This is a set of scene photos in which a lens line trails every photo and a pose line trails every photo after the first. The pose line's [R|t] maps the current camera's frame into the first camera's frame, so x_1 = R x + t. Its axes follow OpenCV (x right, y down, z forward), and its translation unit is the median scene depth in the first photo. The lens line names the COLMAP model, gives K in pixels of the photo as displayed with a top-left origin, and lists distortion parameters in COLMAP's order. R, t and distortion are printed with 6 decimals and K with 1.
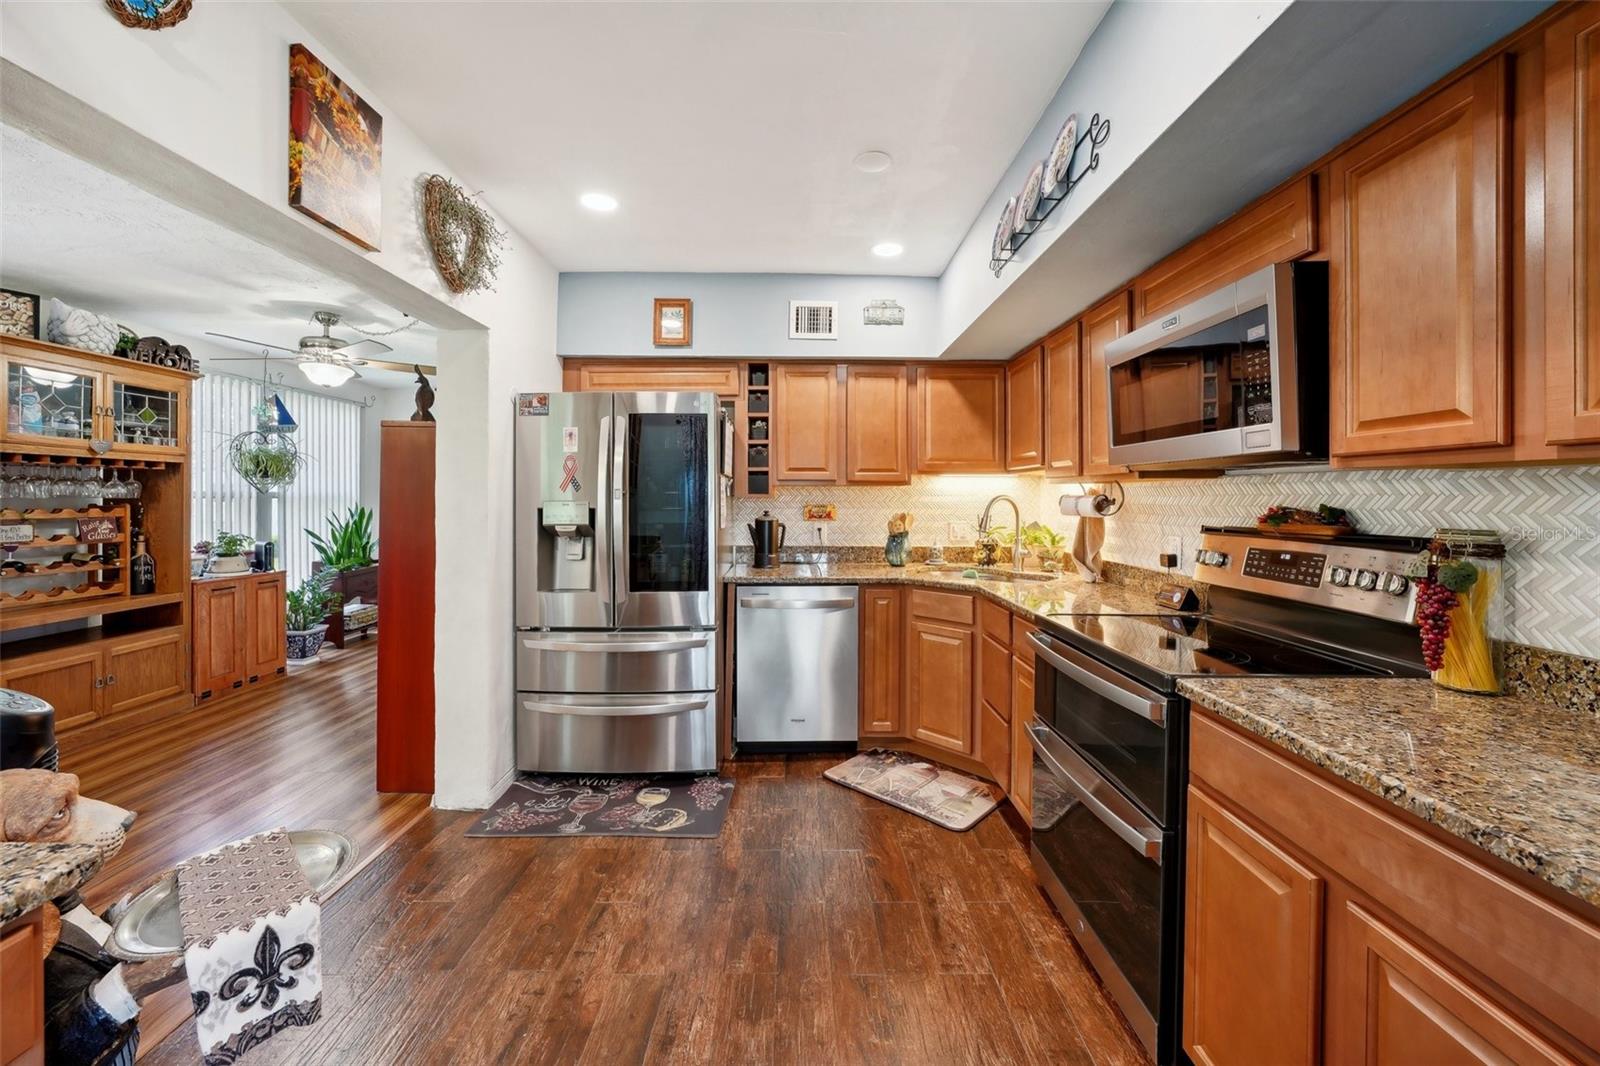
lens RADIAL K [[618.0, 0, 799.1], [0, 618.0, 498.3], [0, 0, 1]] dist [-0.017601, 0.000305]
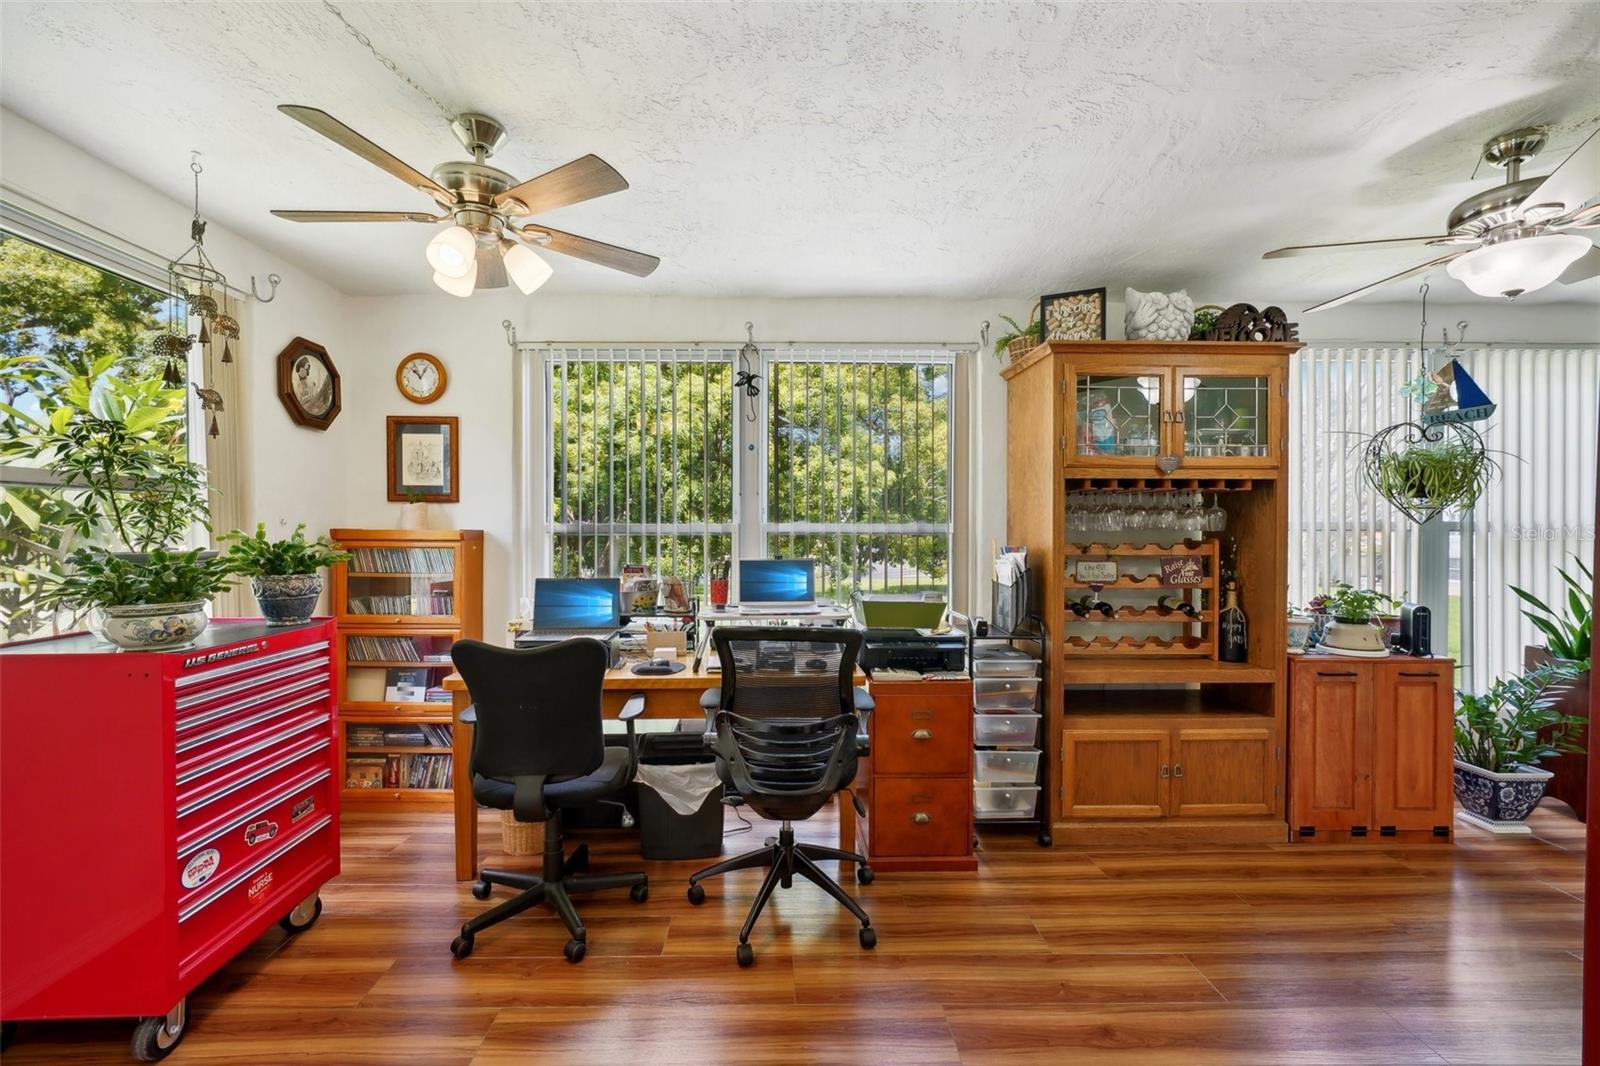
lens RADIAL K [[690.1, 0, 798.2], [0, 690.1, 538.3], [0, 0, 1]] dist [-0.001044, 0.003449]
pose [[0.030724, 0.008829, -0.999489, -0.261960], [-0.002181, 0.999959, 0.008766, 0.002043], [0.999526, 0.001911, 0.030742, 0.445192]]
